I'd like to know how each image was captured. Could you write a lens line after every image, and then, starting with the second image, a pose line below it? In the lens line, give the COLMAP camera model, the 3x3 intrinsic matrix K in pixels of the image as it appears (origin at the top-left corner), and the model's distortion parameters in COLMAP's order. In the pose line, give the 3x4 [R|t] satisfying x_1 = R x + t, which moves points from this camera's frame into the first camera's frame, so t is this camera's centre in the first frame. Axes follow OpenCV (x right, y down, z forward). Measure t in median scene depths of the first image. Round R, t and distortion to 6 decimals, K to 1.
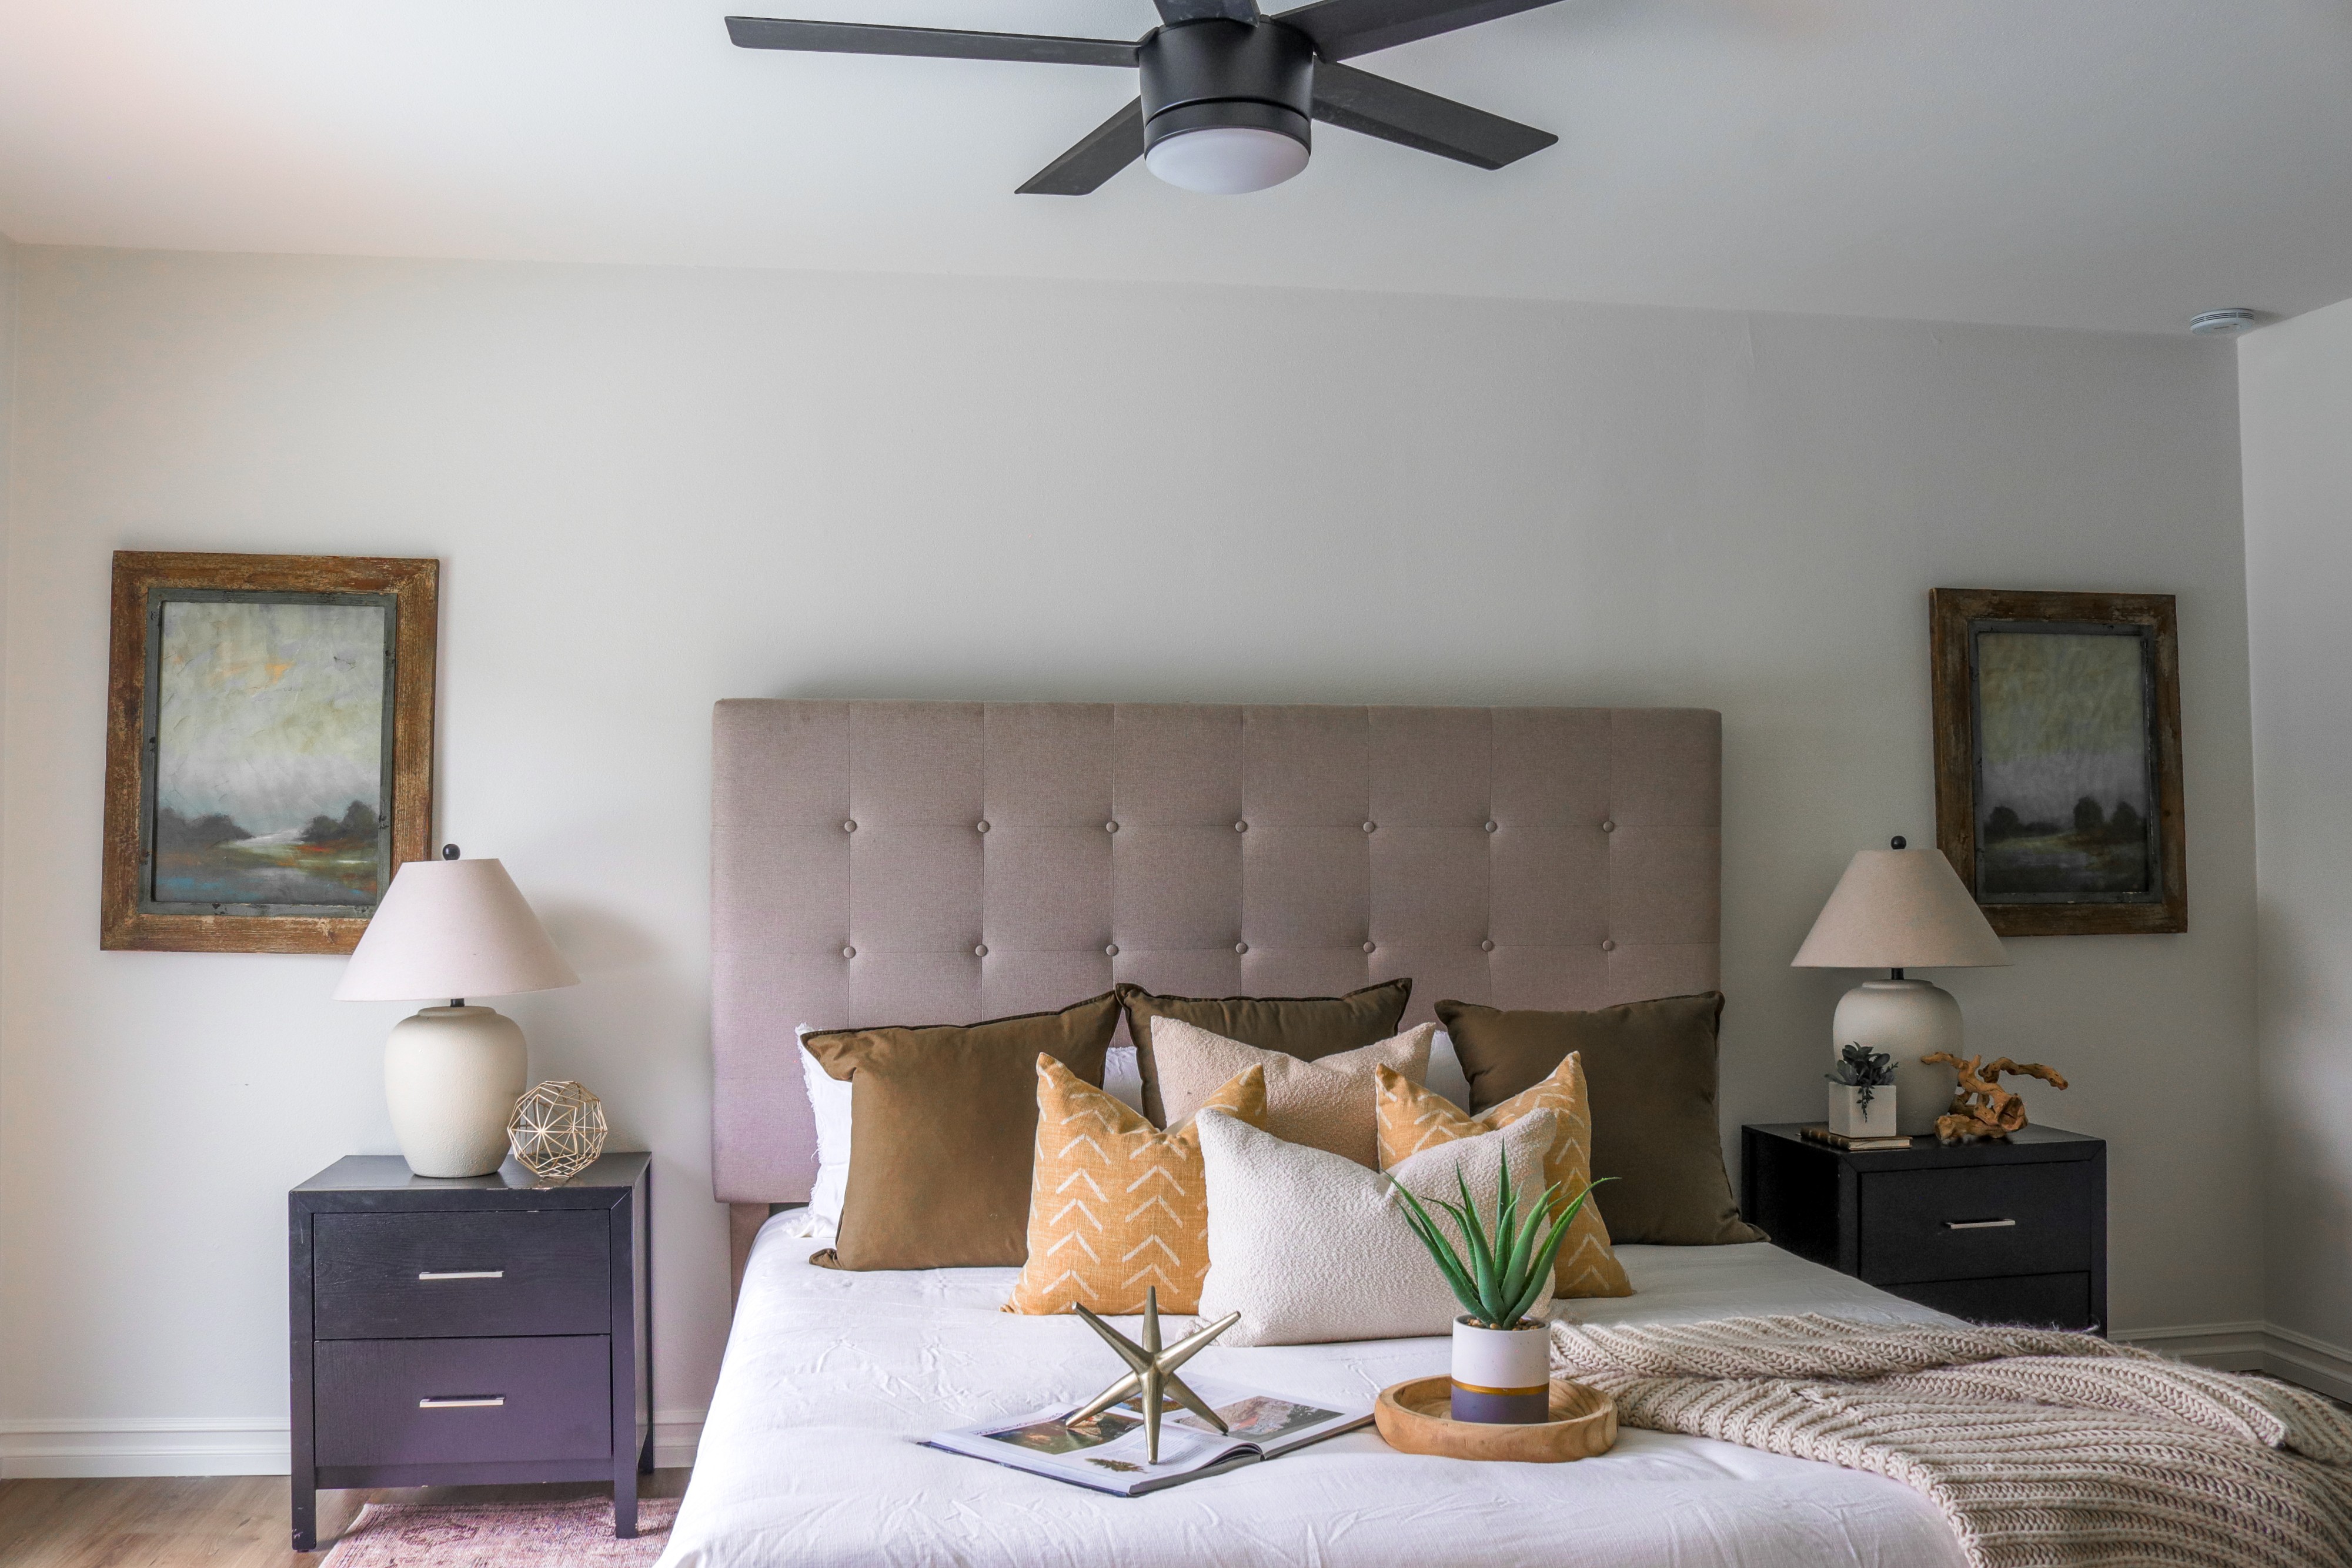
lens RADIAL K [[2054.7, 0, 1186.9], [0, 2054.7, 770.0], [0, 0, 1]] dist [-0.186246, 0.169405]
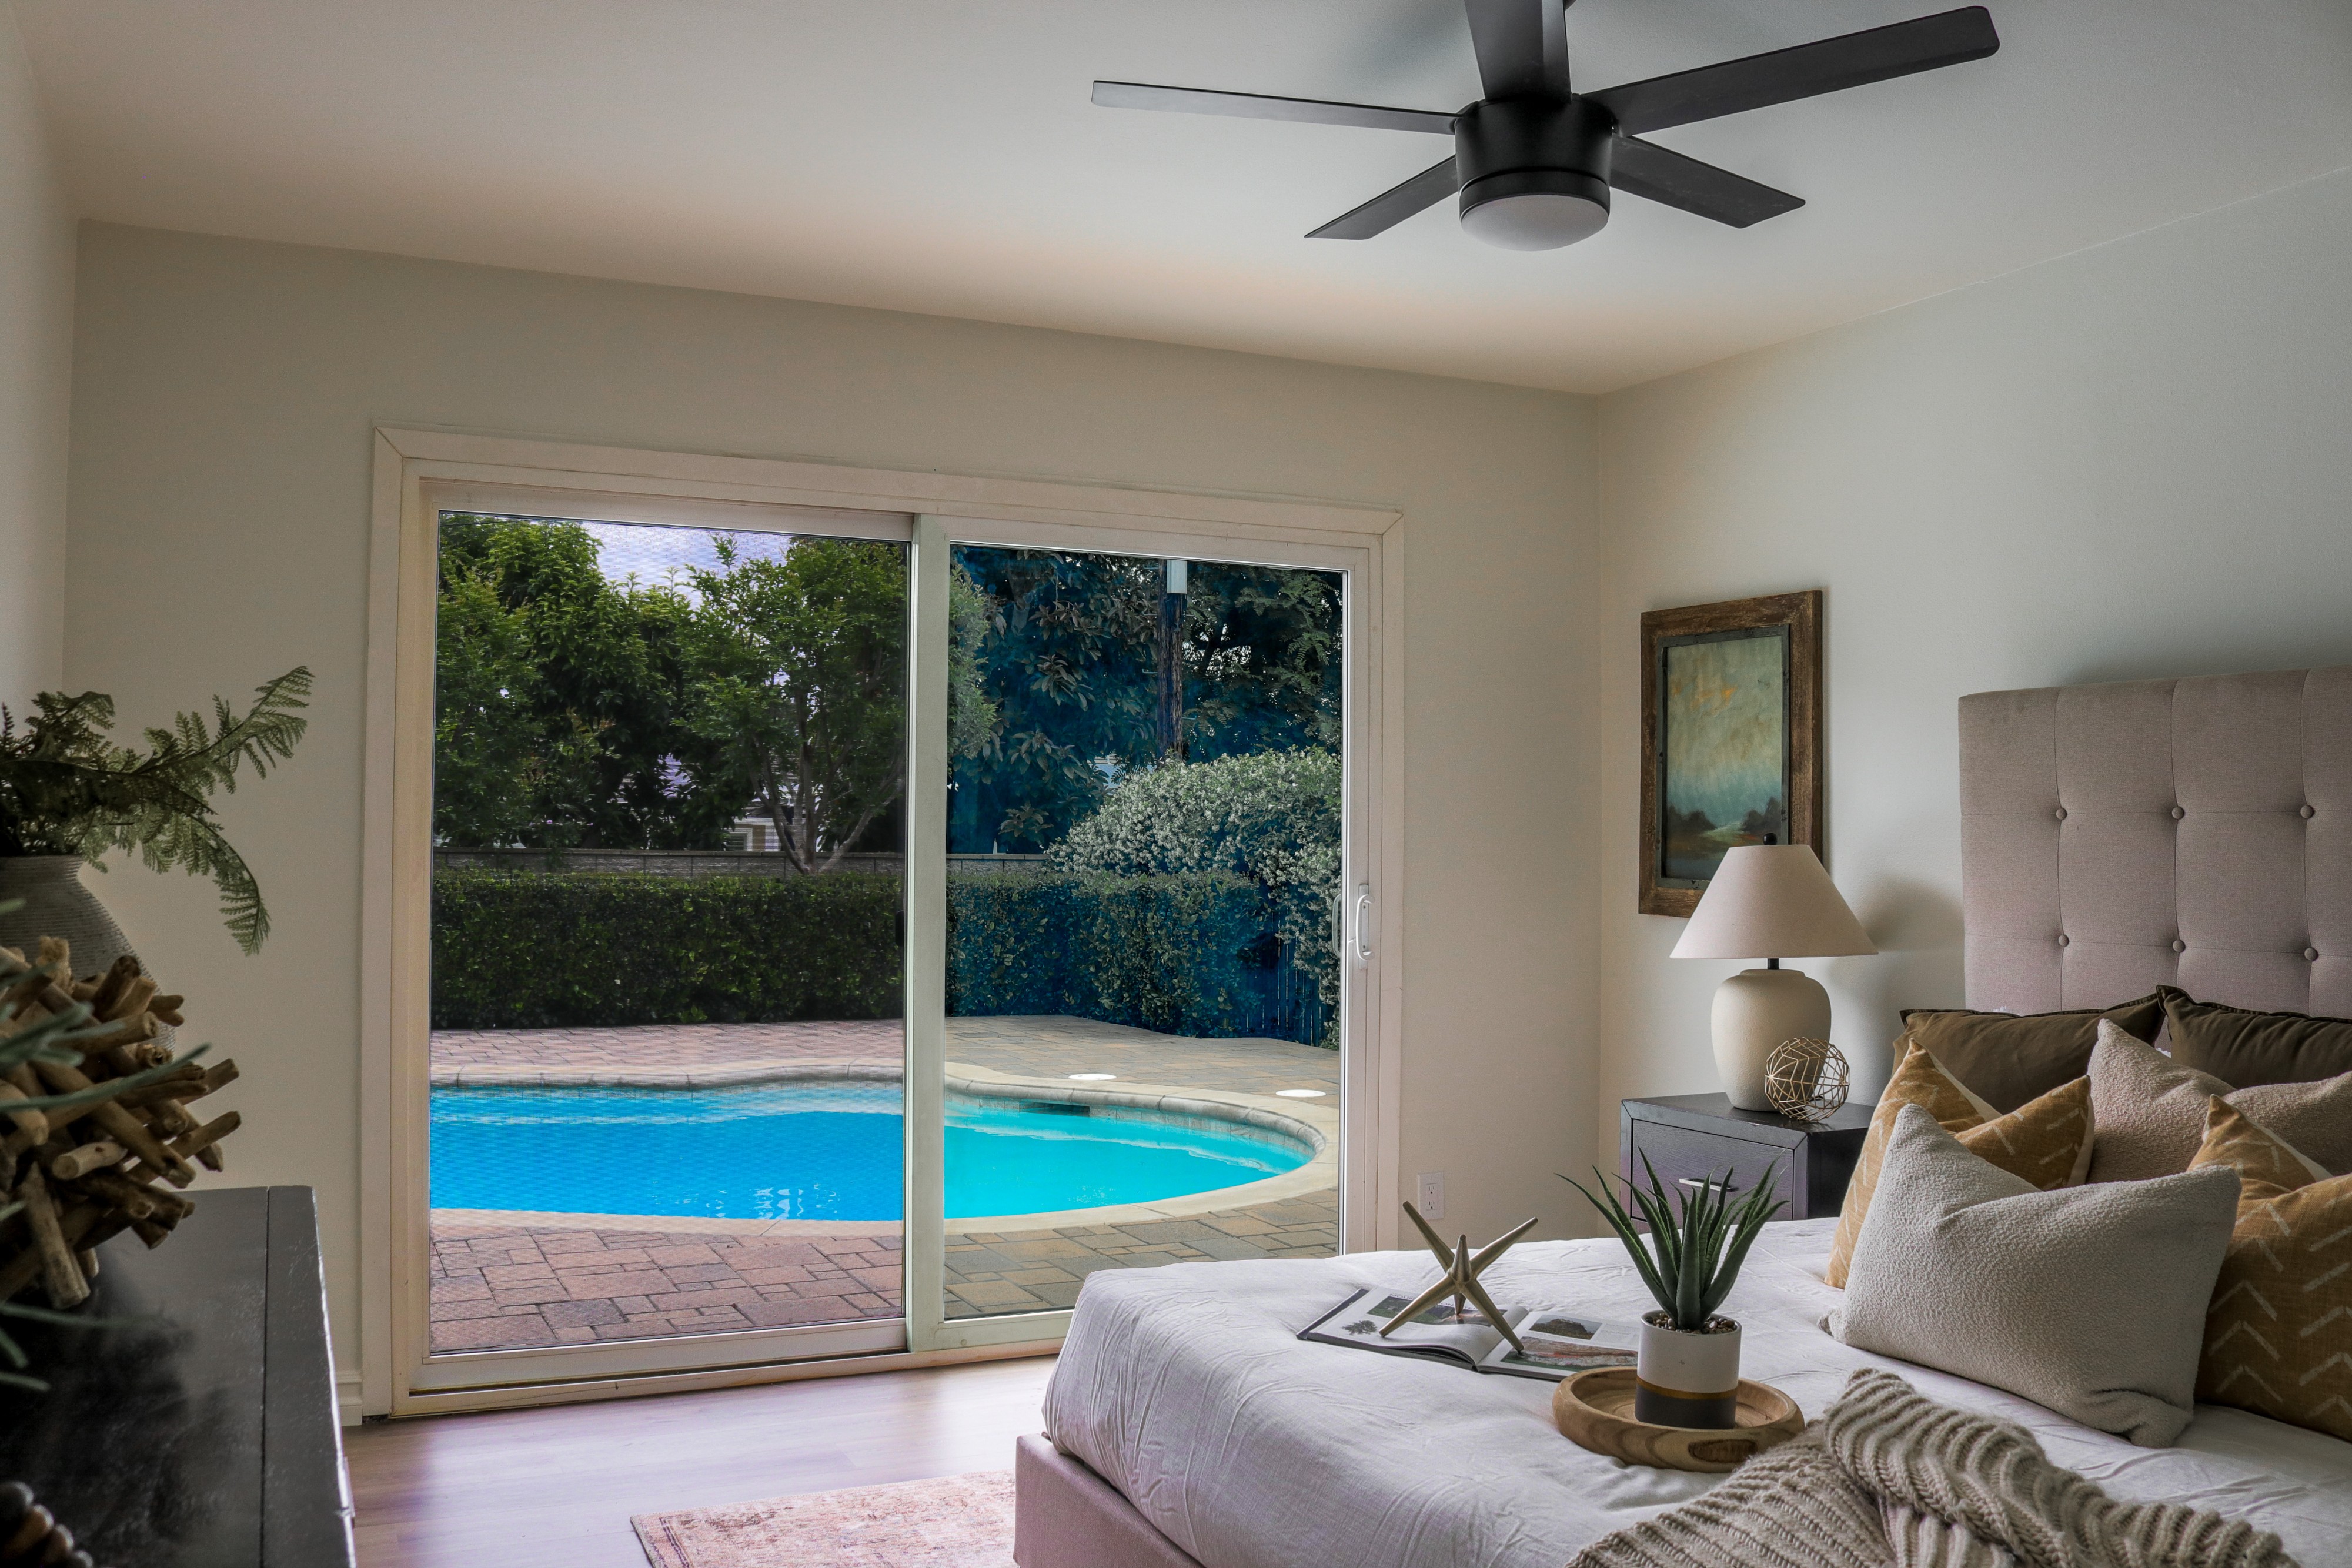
lens RADIAL K [[2054.7, 0, 1186.9], [0, 2054.7, 770.0], [0, 0, 1]] dist [-0.186246, 0.169405]
pose [[0.239313, -0.028422, -0.970526, 0.693830], [0.032037, 0.999258, -0.021364, 0.013647], [0.970414, -0.025980, 0.240046, 0.364451]]
